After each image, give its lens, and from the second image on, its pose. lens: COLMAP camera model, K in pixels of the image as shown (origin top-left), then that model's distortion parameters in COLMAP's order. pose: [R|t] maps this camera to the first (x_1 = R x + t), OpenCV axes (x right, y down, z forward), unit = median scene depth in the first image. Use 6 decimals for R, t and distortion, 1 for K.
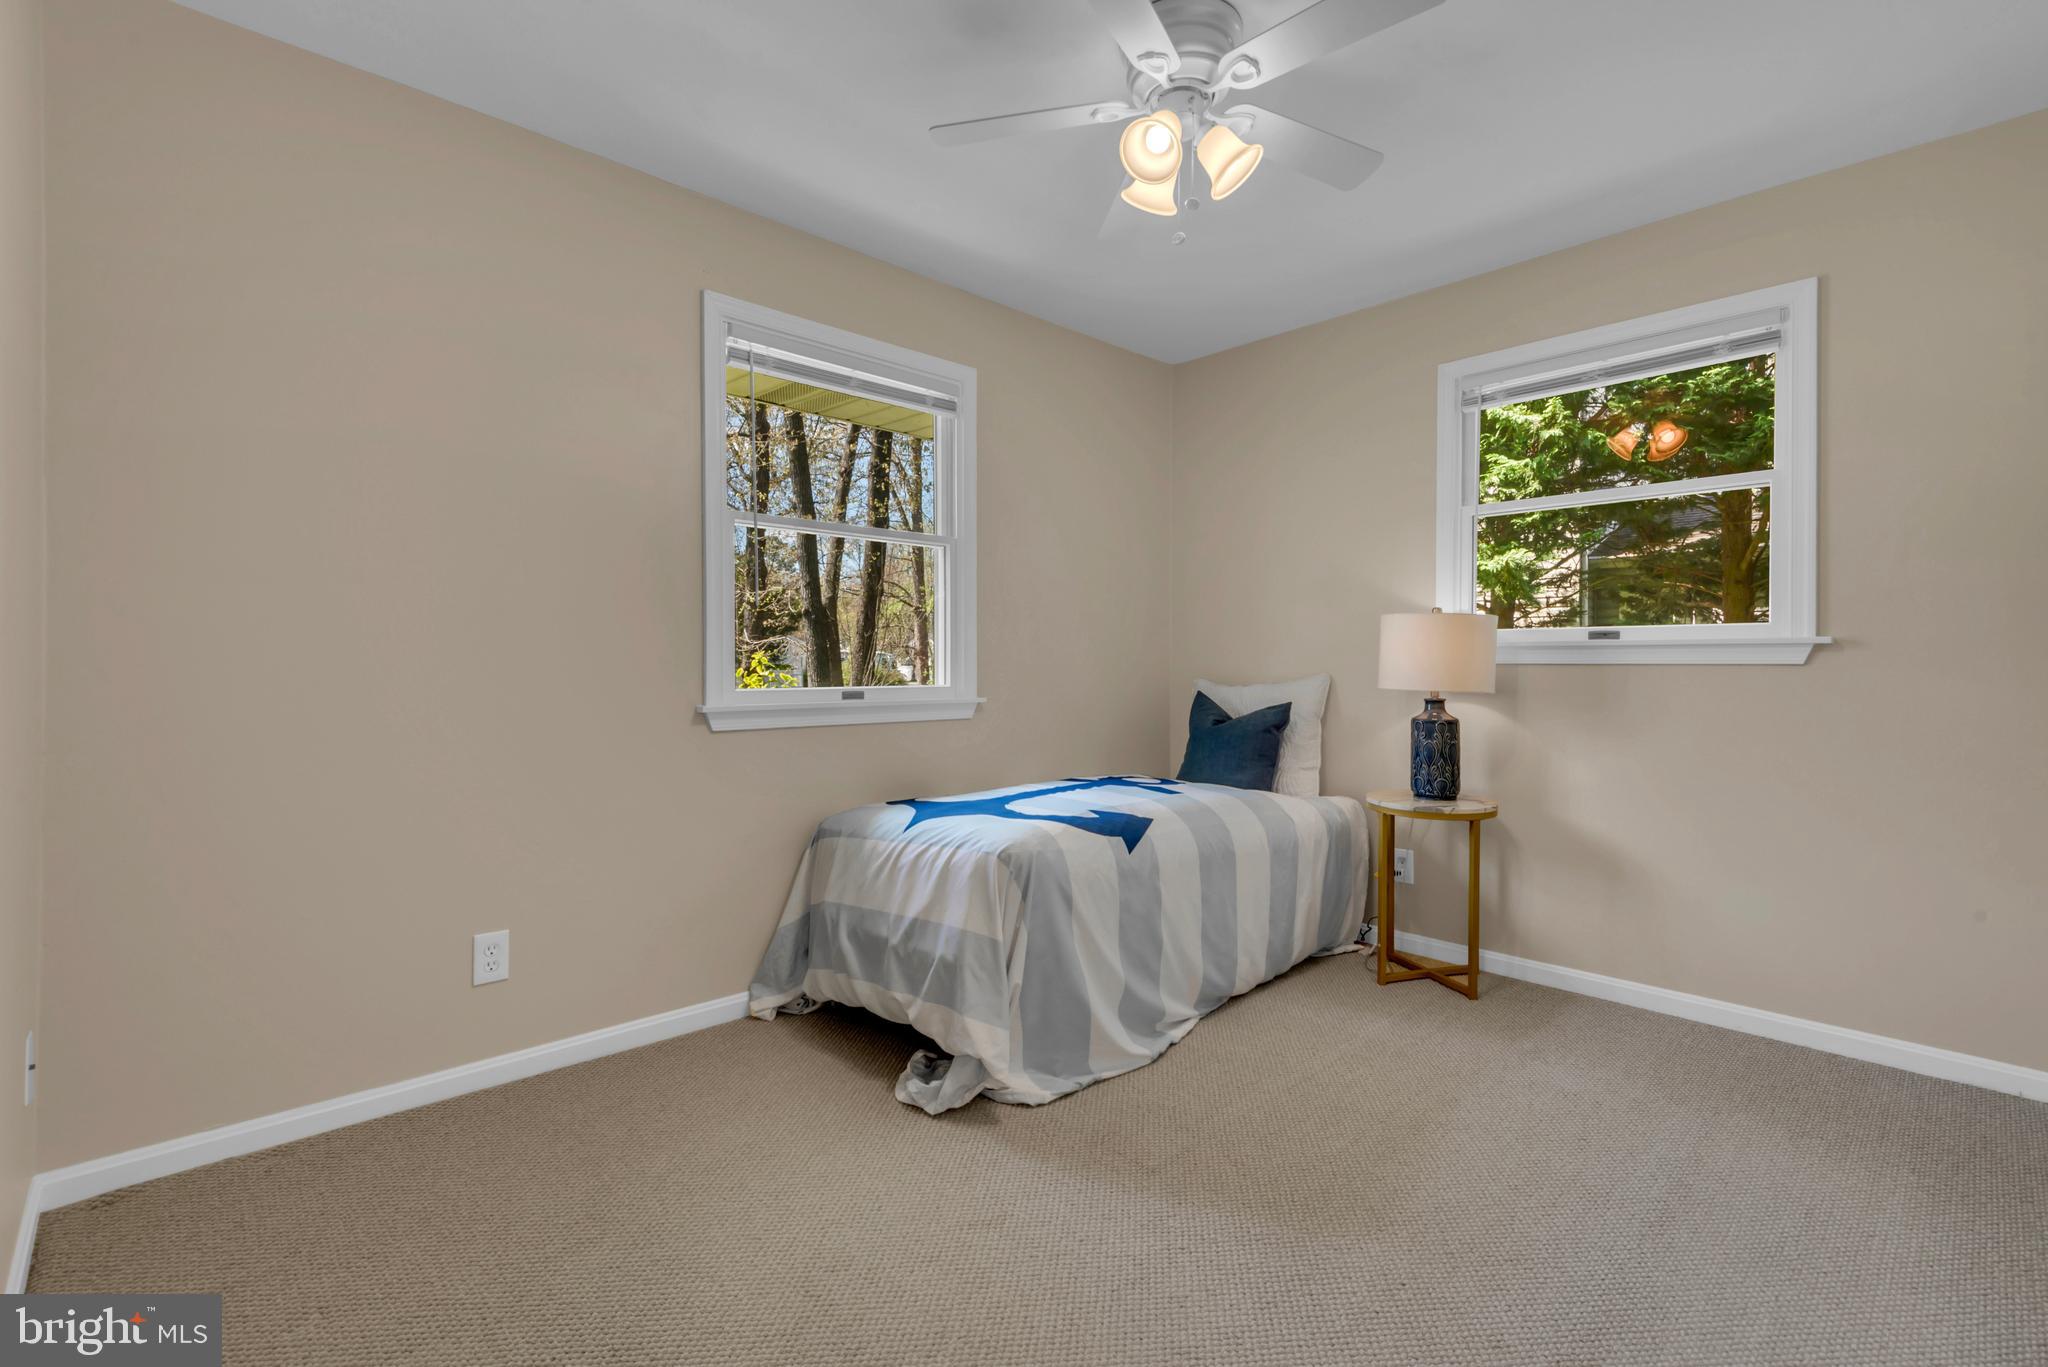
lens RADIAL K [[891.1, 0, 979.3], [0, 891.1, 685.1], [0, 0, 1]] dist [-0.001675, -0.000068]
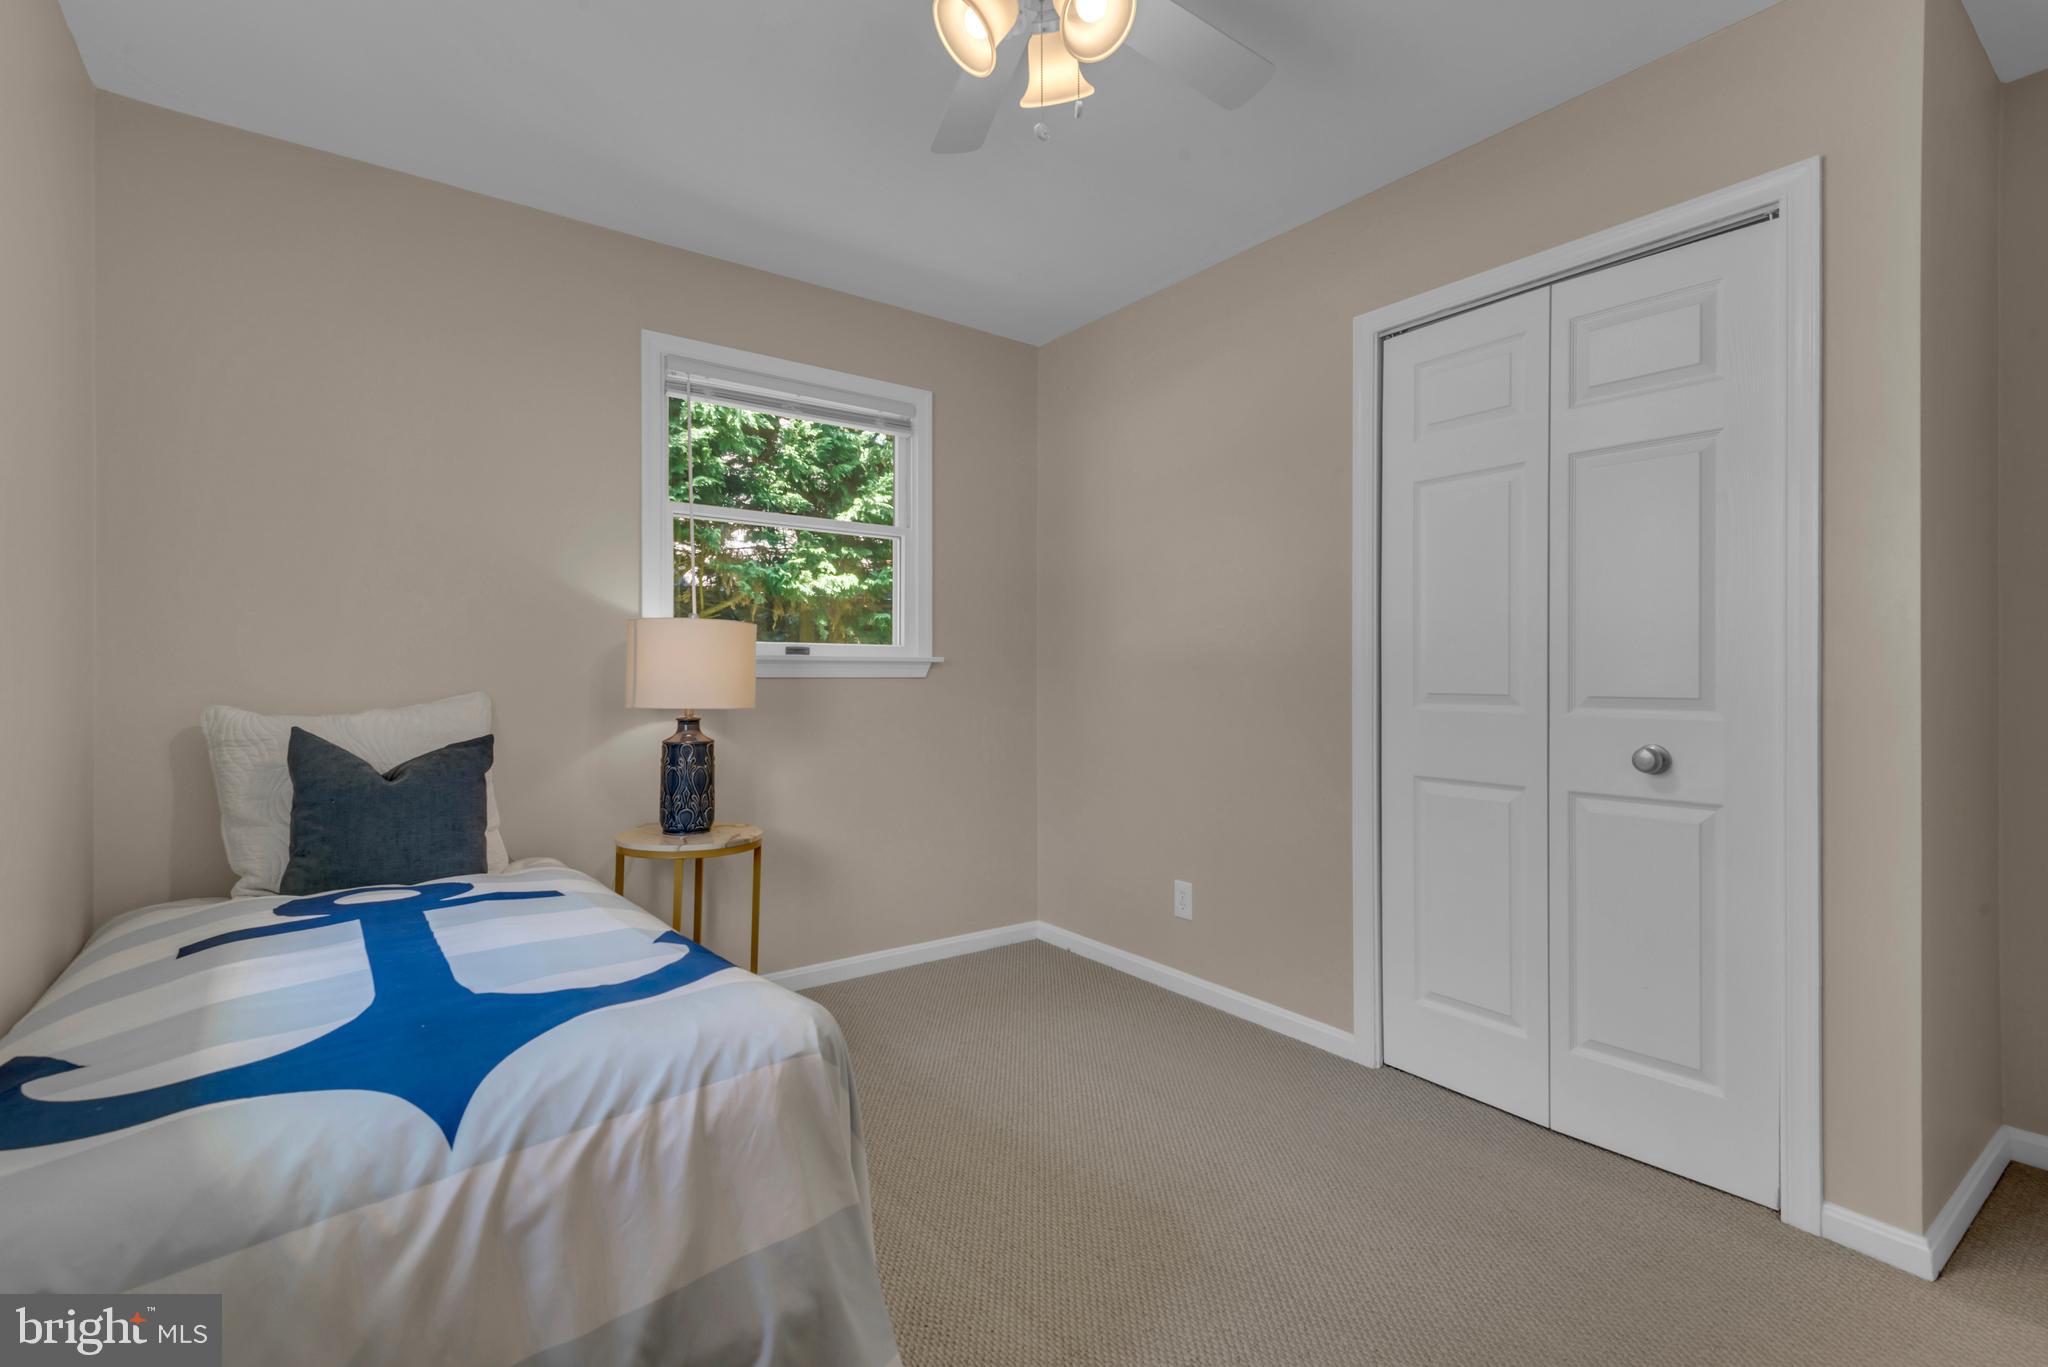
lens RADIAL K [[940.5, 0, 1016.3], [0, 940.5, 670.3], [0, 0, 1]] dist [0.012335, 0.000150]
pose [[0.088878, 0.004309, 0.996033, -0.404300], [0.023167, 0.999711, -0.006392, -0.019111], [-0.995773, 0.023643, 0.088752, 0.643596]]
